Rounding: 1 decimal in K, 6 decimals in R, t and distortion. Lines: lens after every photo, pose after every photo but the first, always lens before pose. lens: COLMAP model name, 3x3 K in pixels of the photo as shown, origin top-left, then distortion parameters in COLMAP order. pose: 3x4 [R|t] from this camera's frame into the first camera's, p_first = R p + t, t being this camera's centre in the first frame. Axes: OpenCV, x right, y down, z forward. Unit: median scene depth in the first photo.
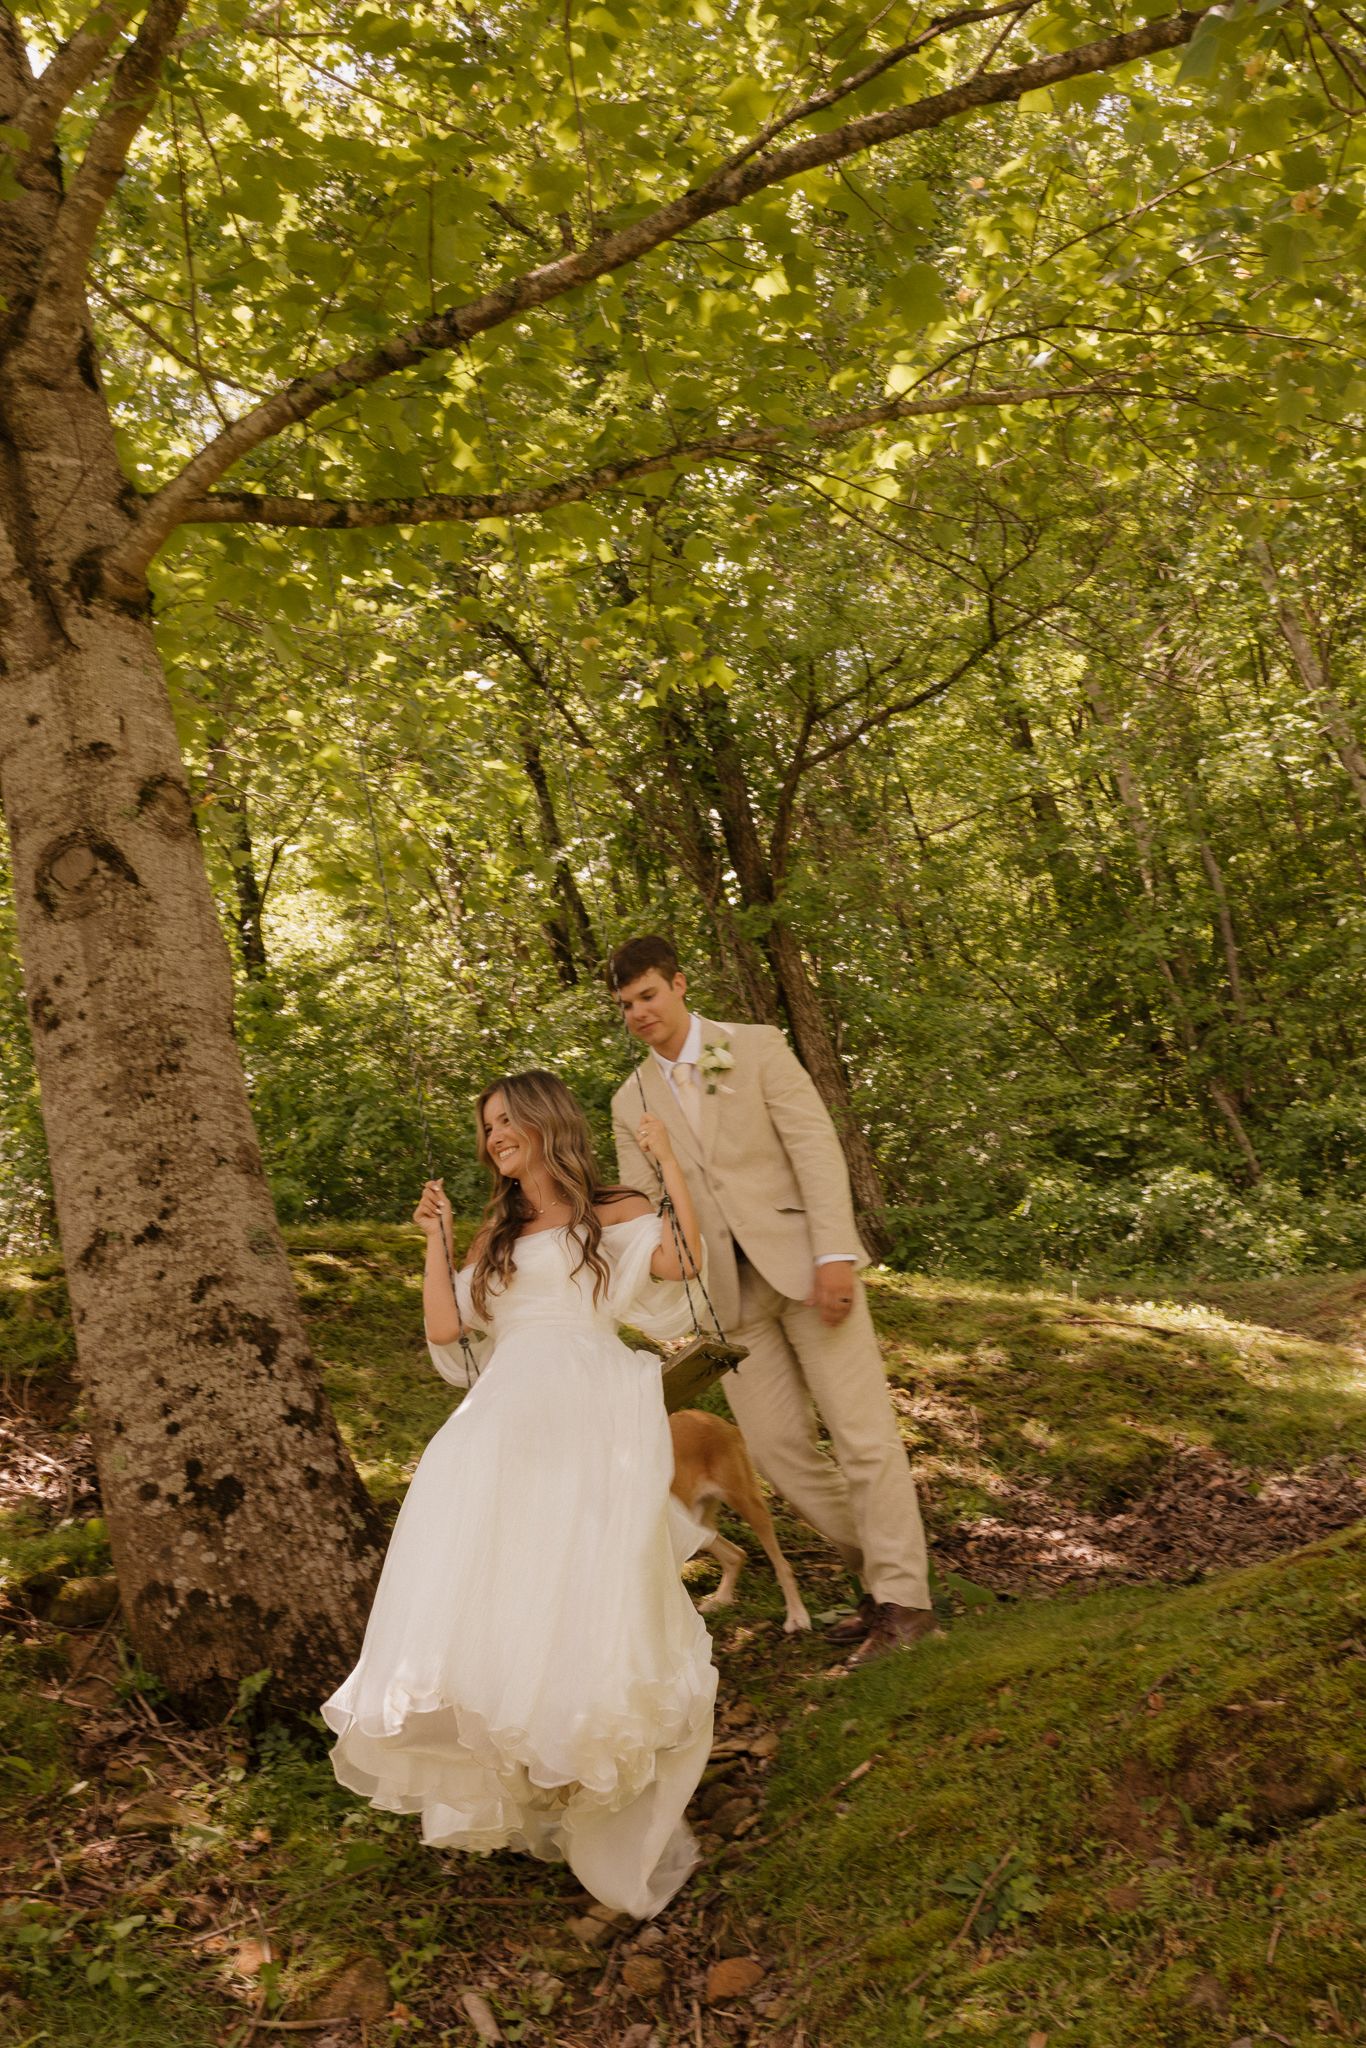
lens RADIAL K [[2004.2, 0, 684.8], [0, 2004.2, 1029.6], [0, 0, 1]] dist [0.002815, 0.000000]
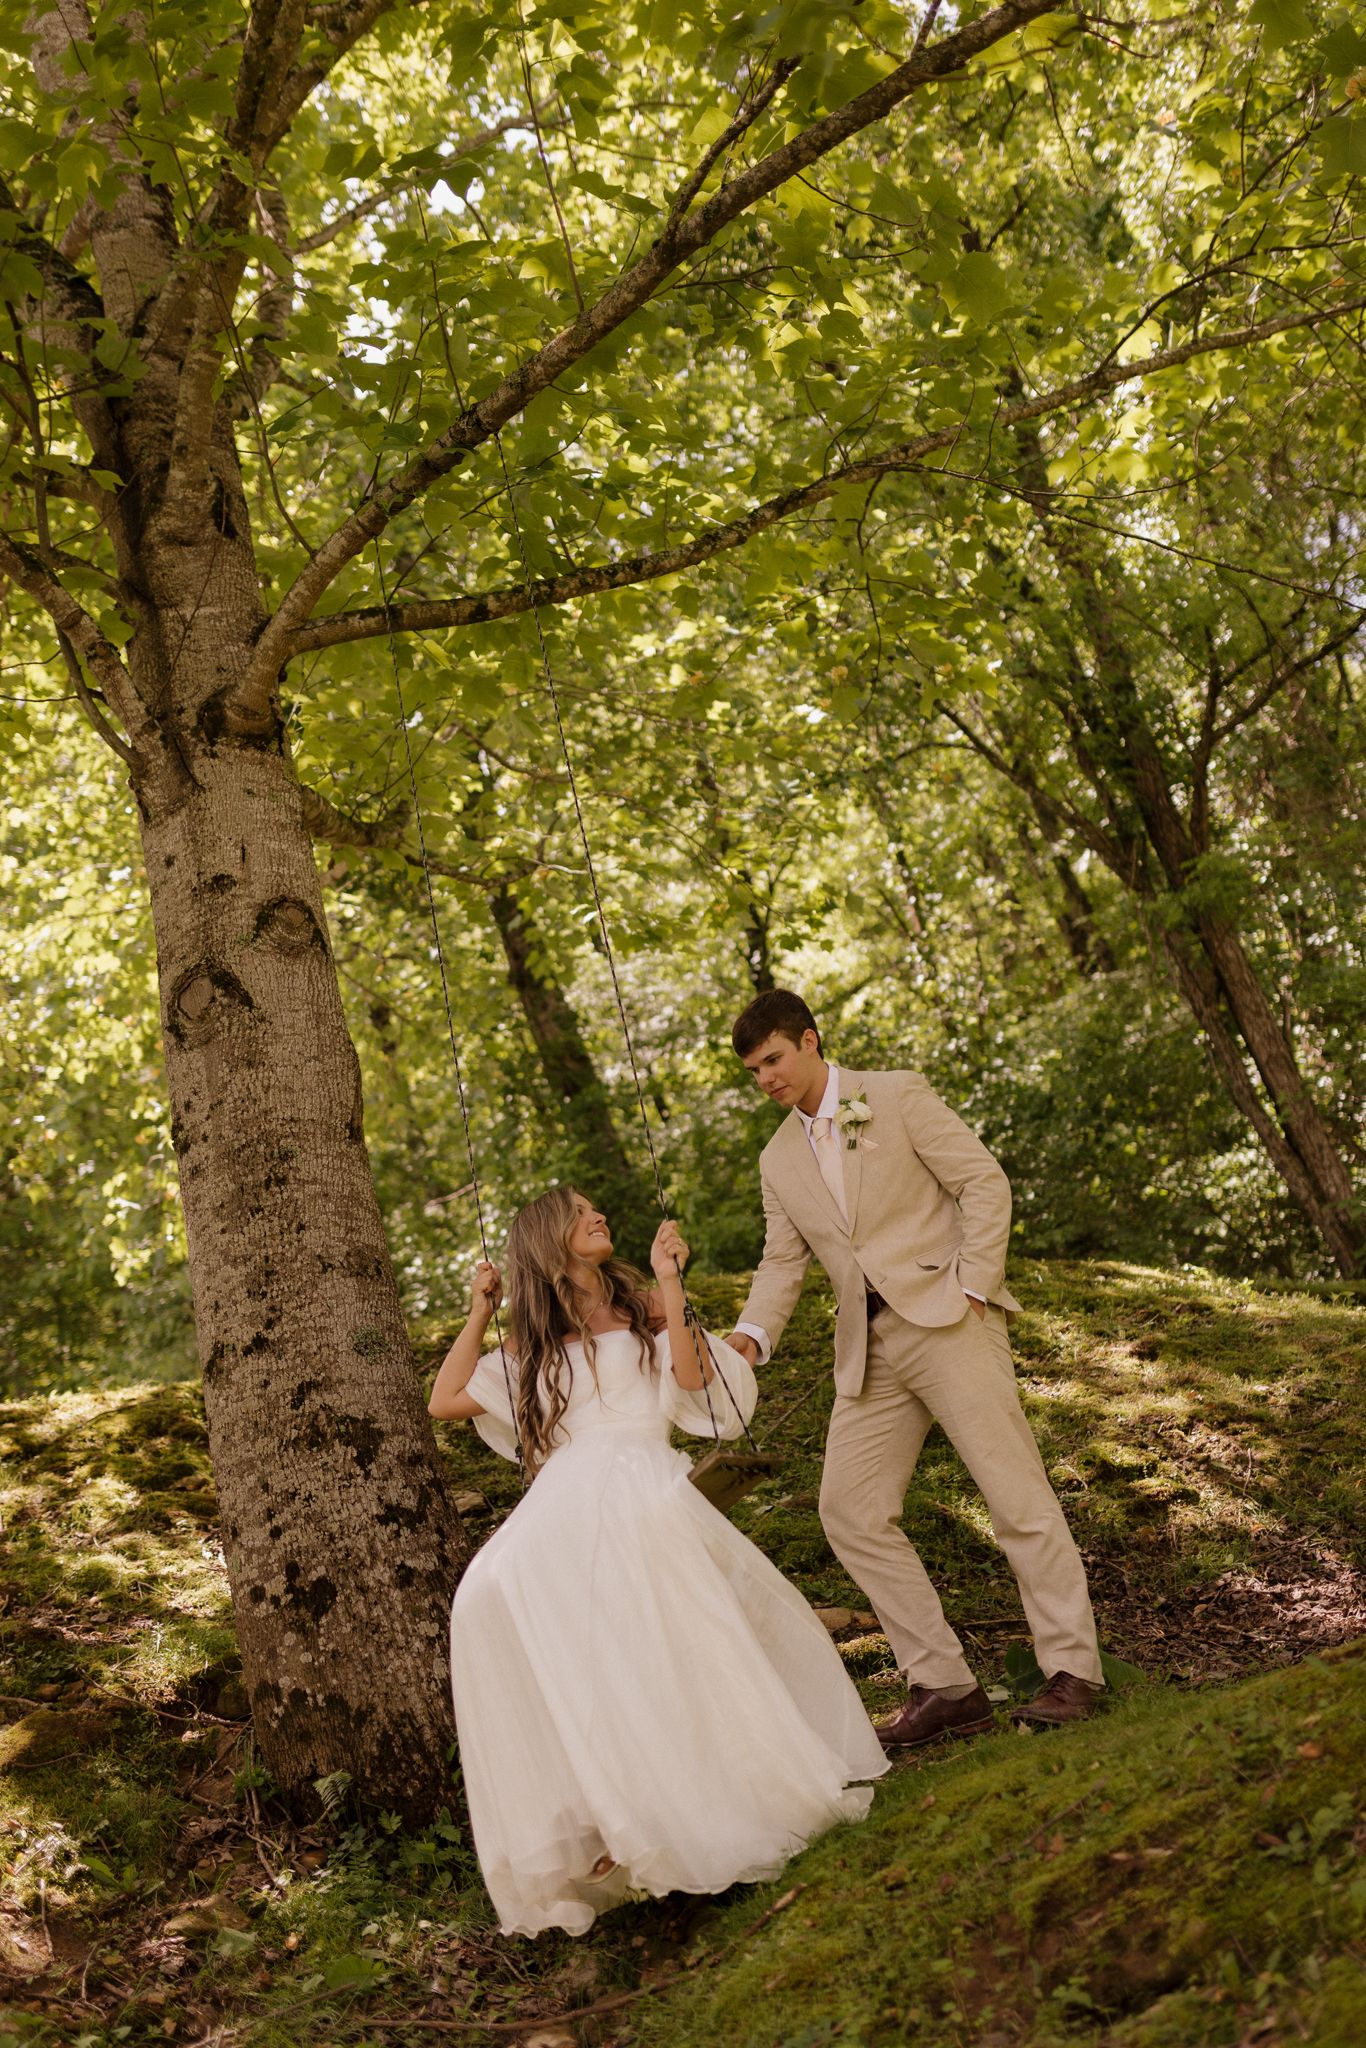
lens RADIAL K [[2004.2, 0, 682.4], [0, 2004.2, 1018.9], [0, 0, 1]] dist [0.002815, 0.000000]
pose [[0.945606, -0.106249, -0.307473, 0.281652], [0.105155, 0.994251, -0.020172, -0.022487], [0.307849, -0.013257, 0.951343, 0.071854]]
